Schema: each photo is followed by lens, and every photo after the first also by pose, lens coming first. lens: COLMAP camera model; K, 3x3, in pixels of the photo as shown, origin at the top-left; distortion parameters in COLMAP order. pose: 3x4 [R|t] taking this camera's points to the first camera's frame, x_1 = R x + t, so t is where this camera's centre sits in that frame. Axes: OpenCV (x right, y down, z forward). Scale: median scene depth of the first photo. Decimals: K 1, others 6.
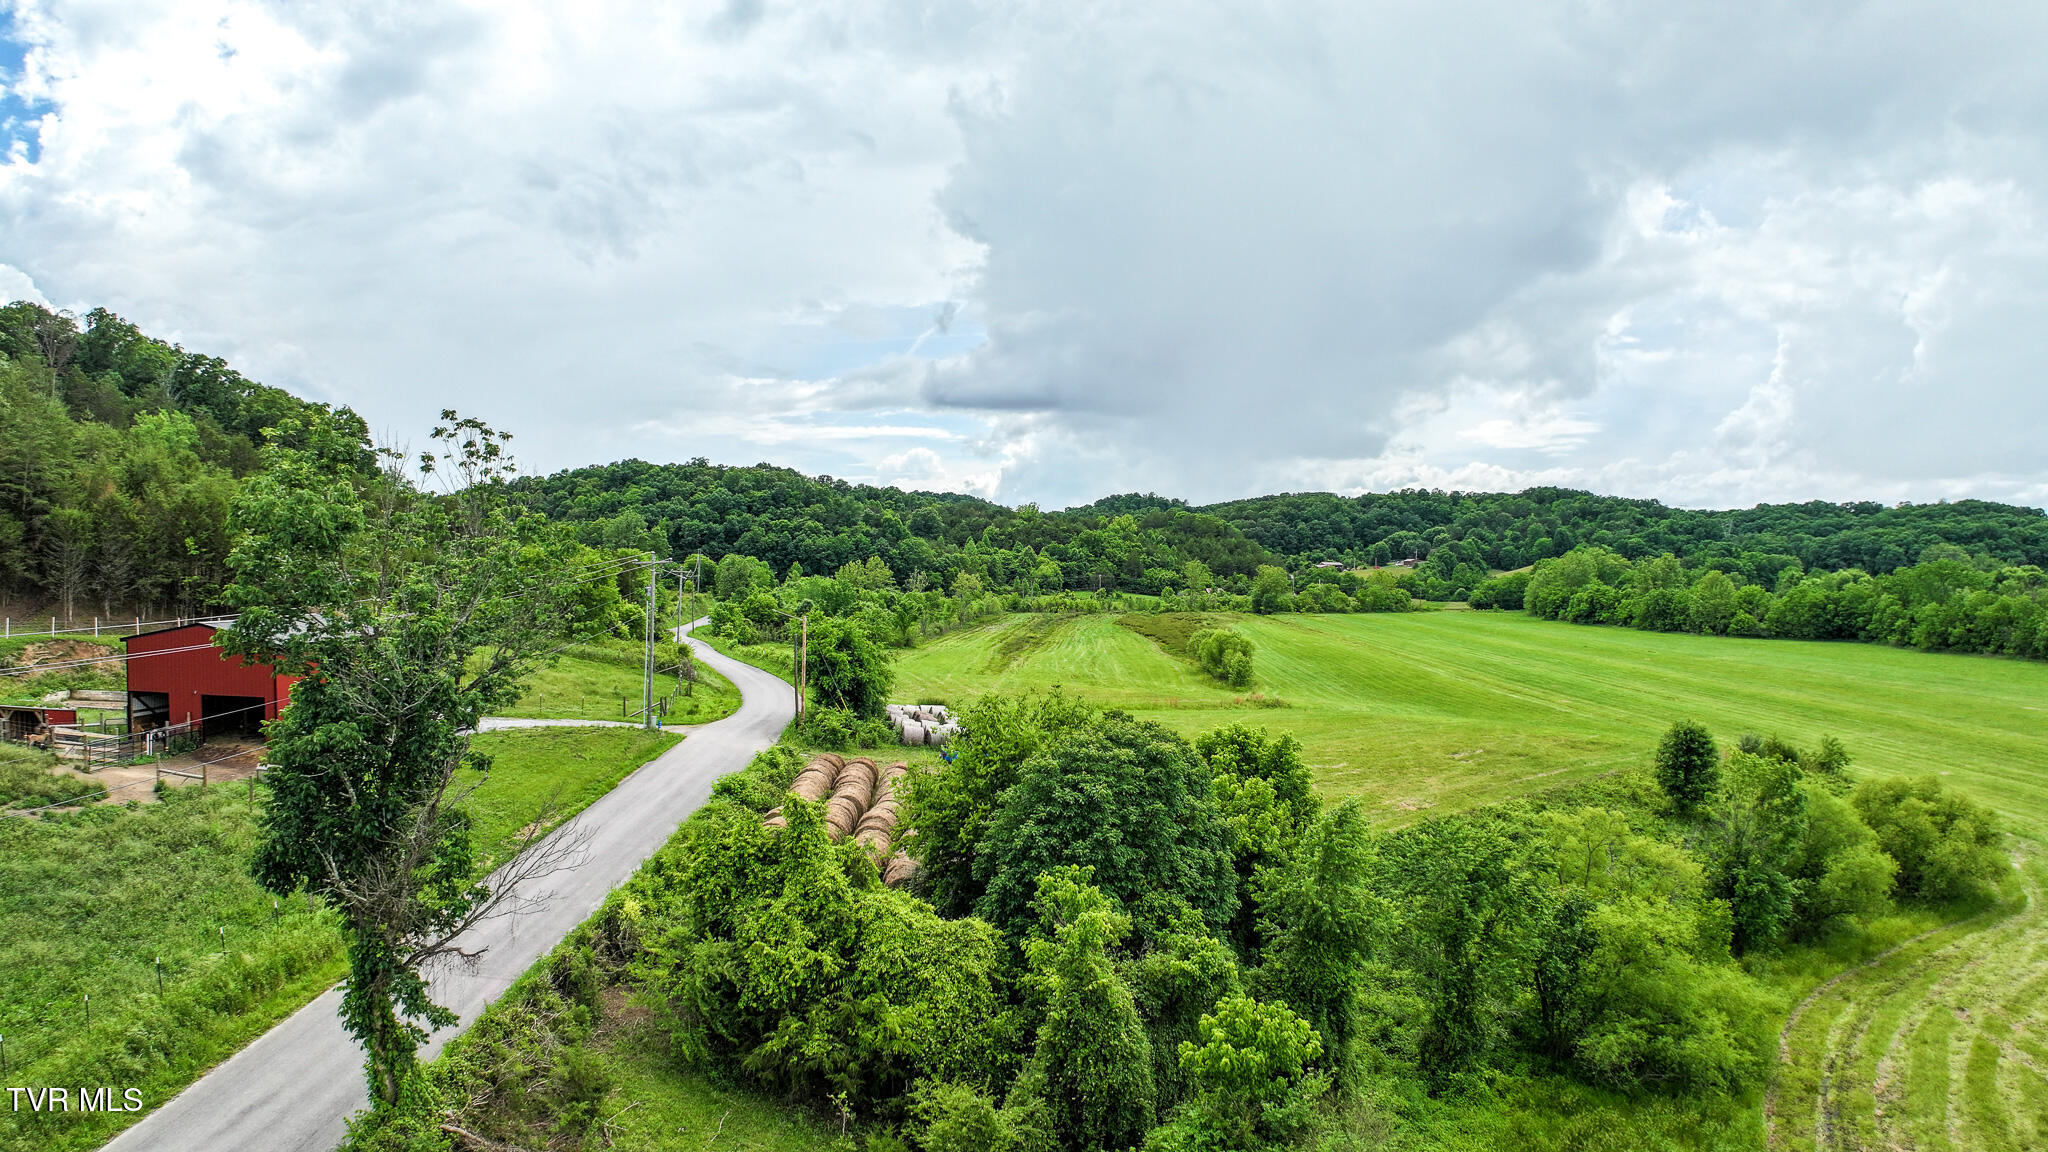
lens RADIAL K [[1286.3, 0, 1032.1], [0, 1286.3, 563.1], [0, 0, 1]] dist [-0.174627, 0.024517]
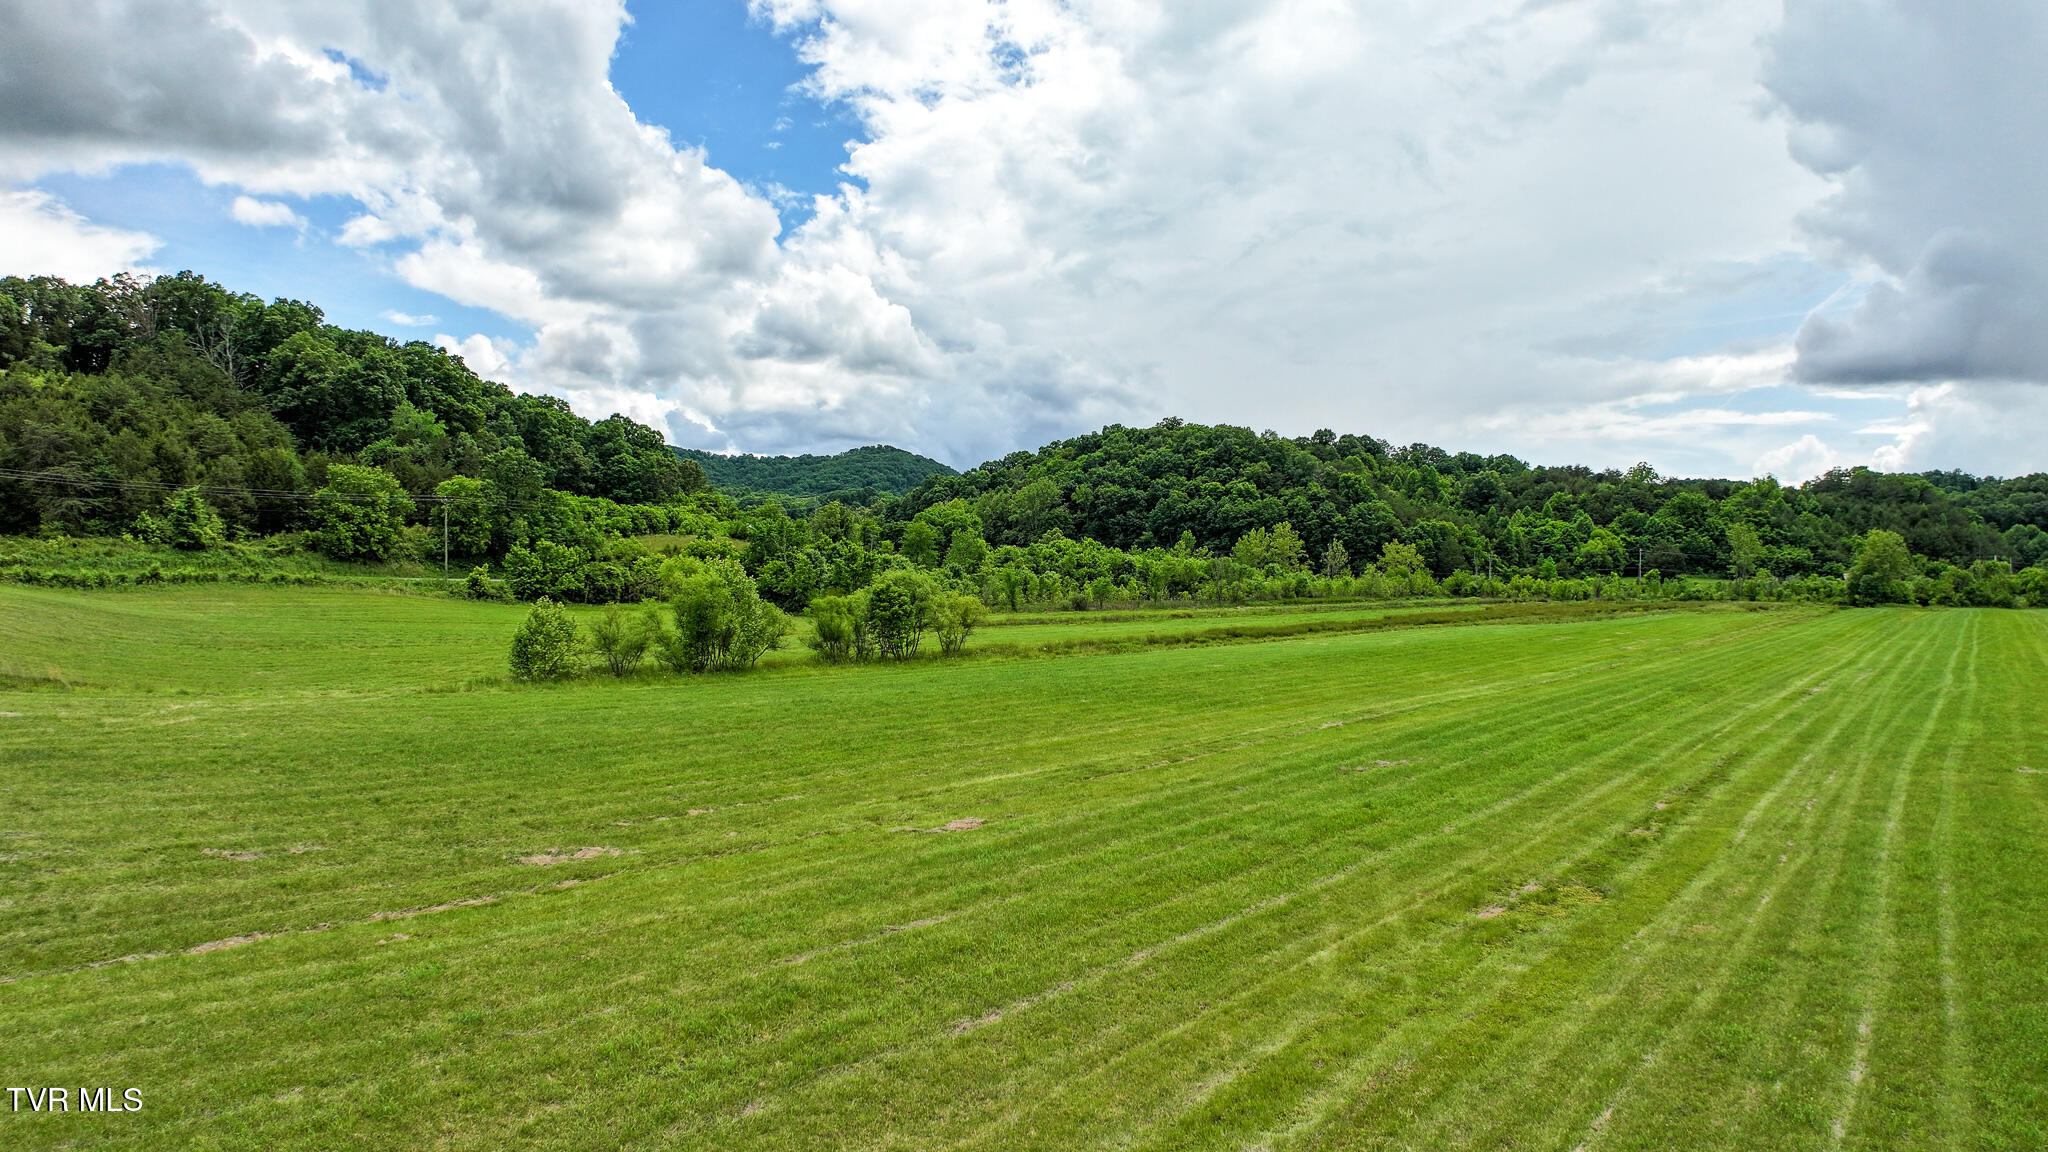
lens RADIAL K [[1280.4, 0, 1036.8], [0, 1280.4, 551.2], [0, 0, 1]] dist [-0.172099, 0.025828]
pose [[0.797050, -0.006552, -0.603878, 0.204953], [-0.003070, 0.999884, -0.014900, 0.022315], [0.603906, 0.013730, 0.796937, 0.292088]]
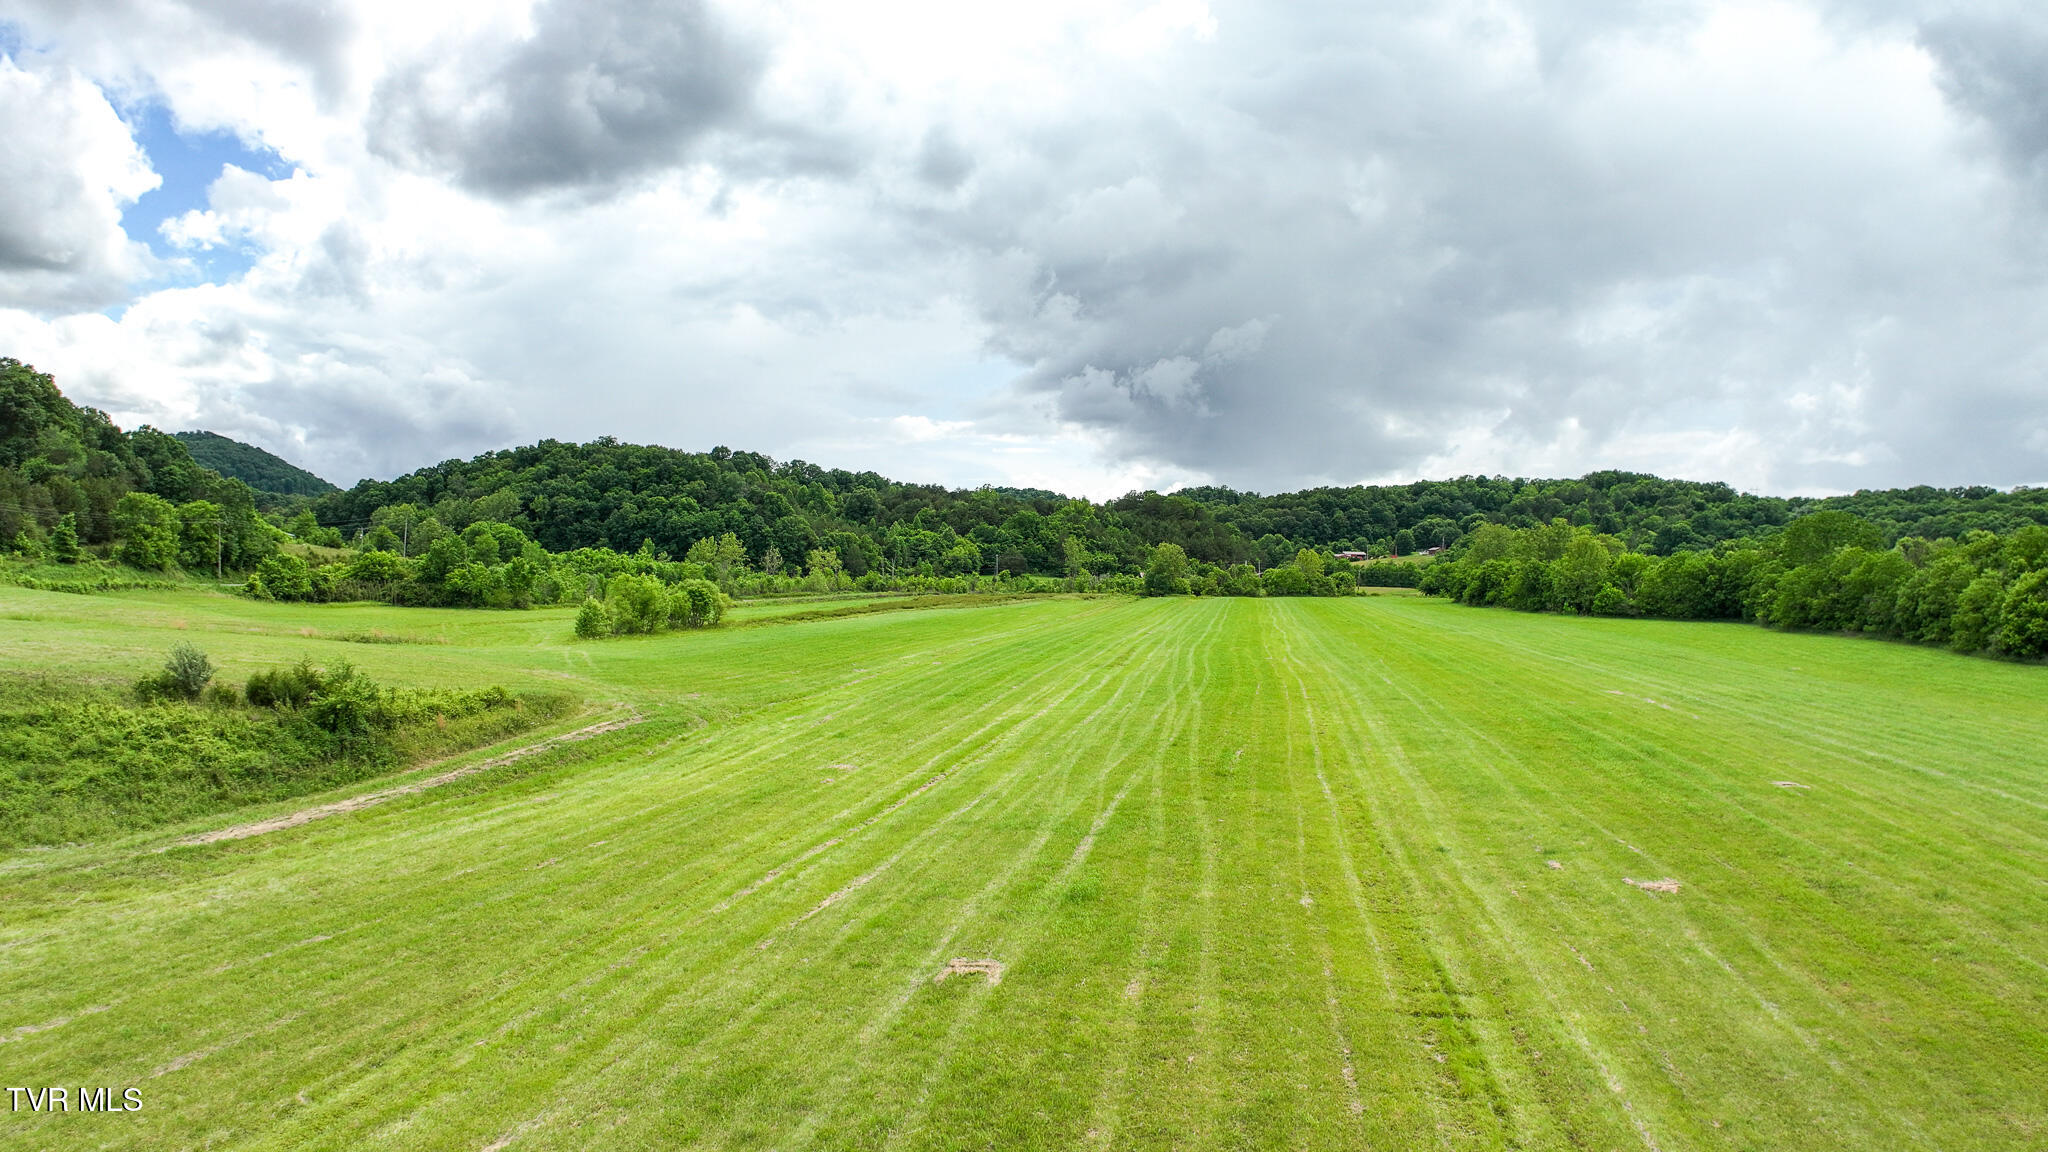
lens RADIAL K [[1286.3, 0, 1032.1], [0, 1286.3, 563.1], [0, 0, 1]] dist [-0.174627, 0.024517]
pose [[0.992402, 0.000618, -0.123037, 0.203034], [-0.000982, 0.999995, -0.002891, 0.018765], [0.123035, 0.002990, 0.992398, 0.089515]]
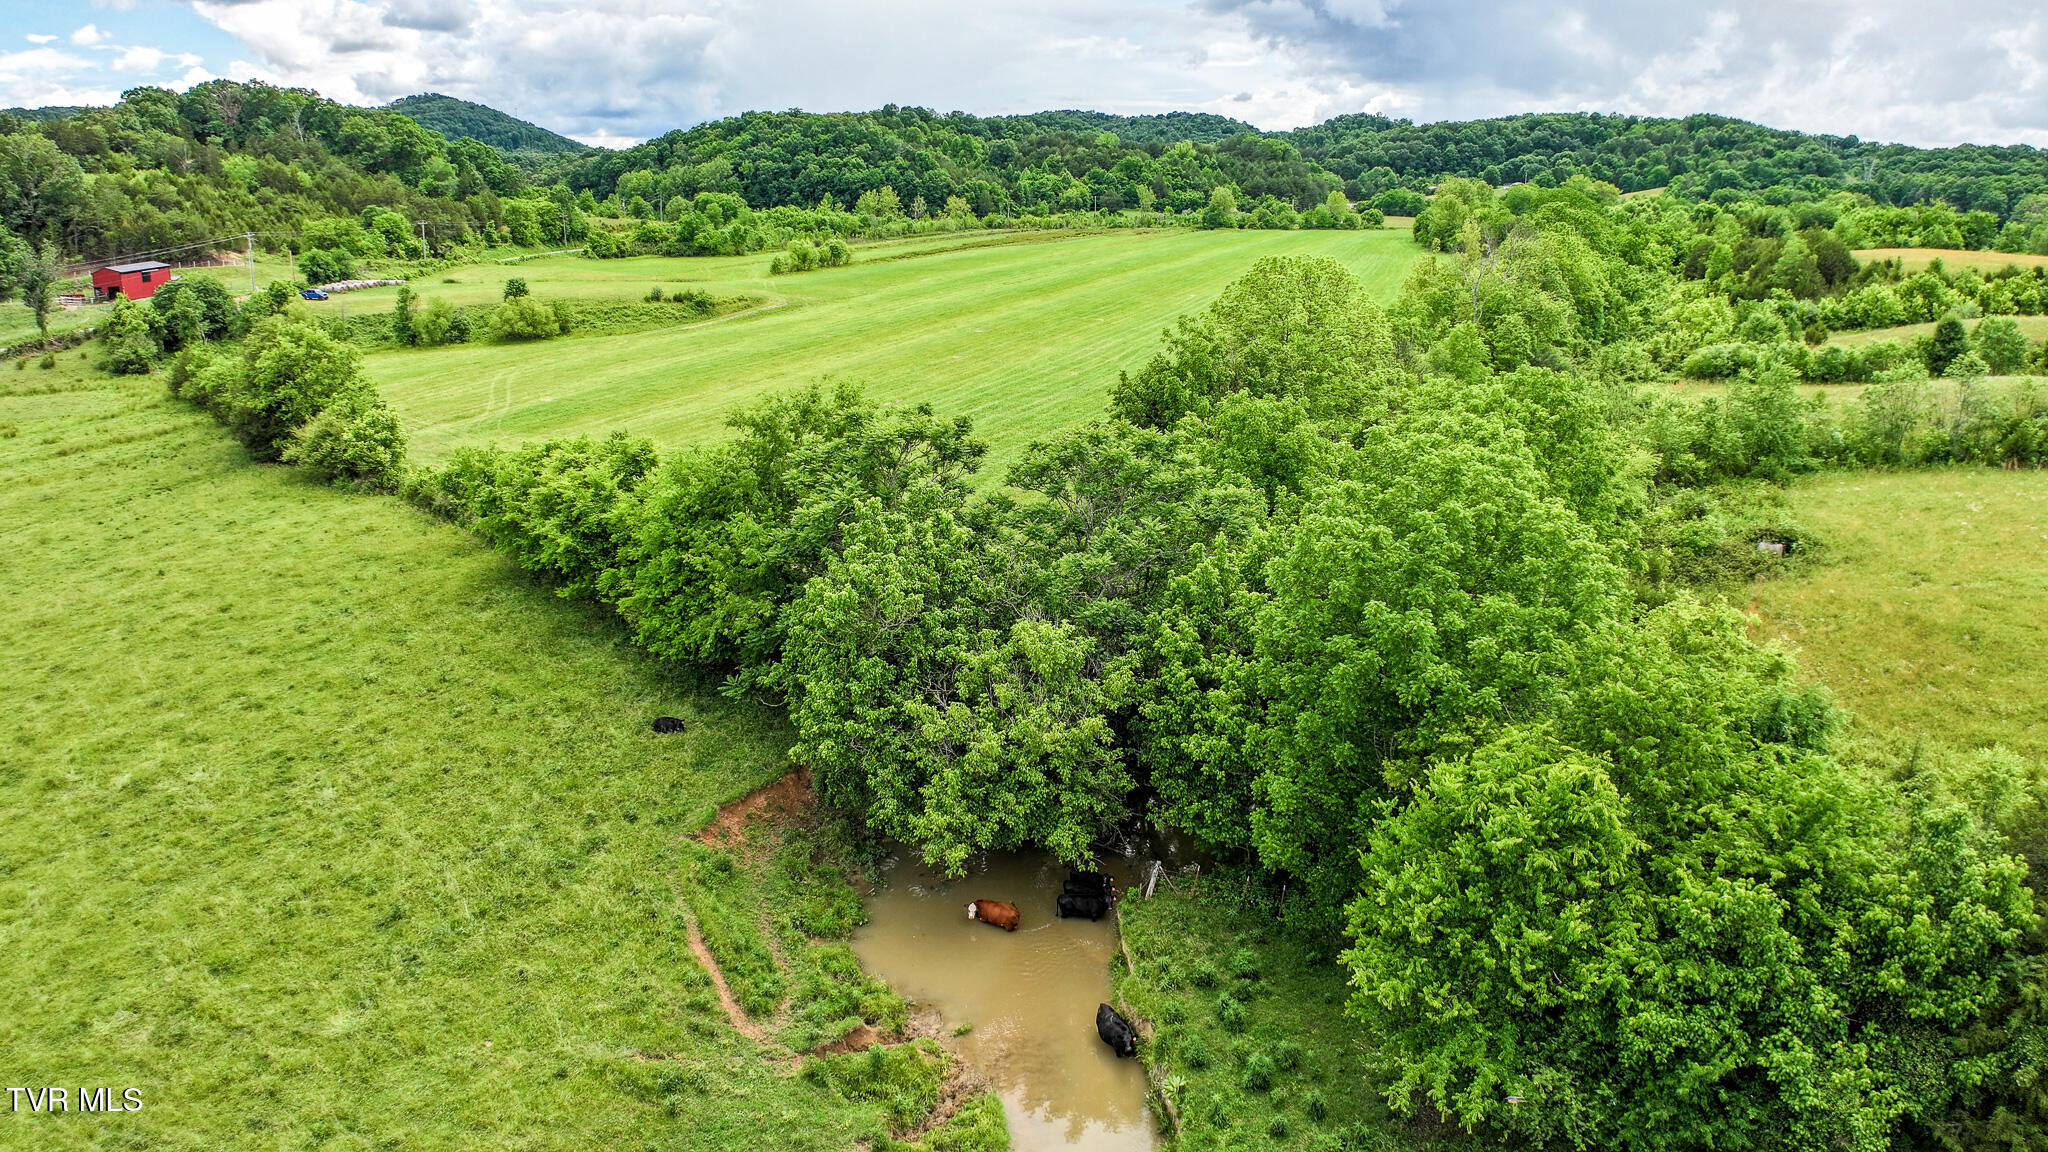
lens RADIAL K [[1286.3, 0, 1032.1], [0, 1286.3, 563.1], [0, 0, 1]] dist [-0.174627, 0.024517]
pose [[0.959844, 0.062585, -0.273463, 0.357667], [0.019527, 0.957527, 0.287680, -0.004660], [0.279853, -0.281468, 0.917855, -0.195943]]
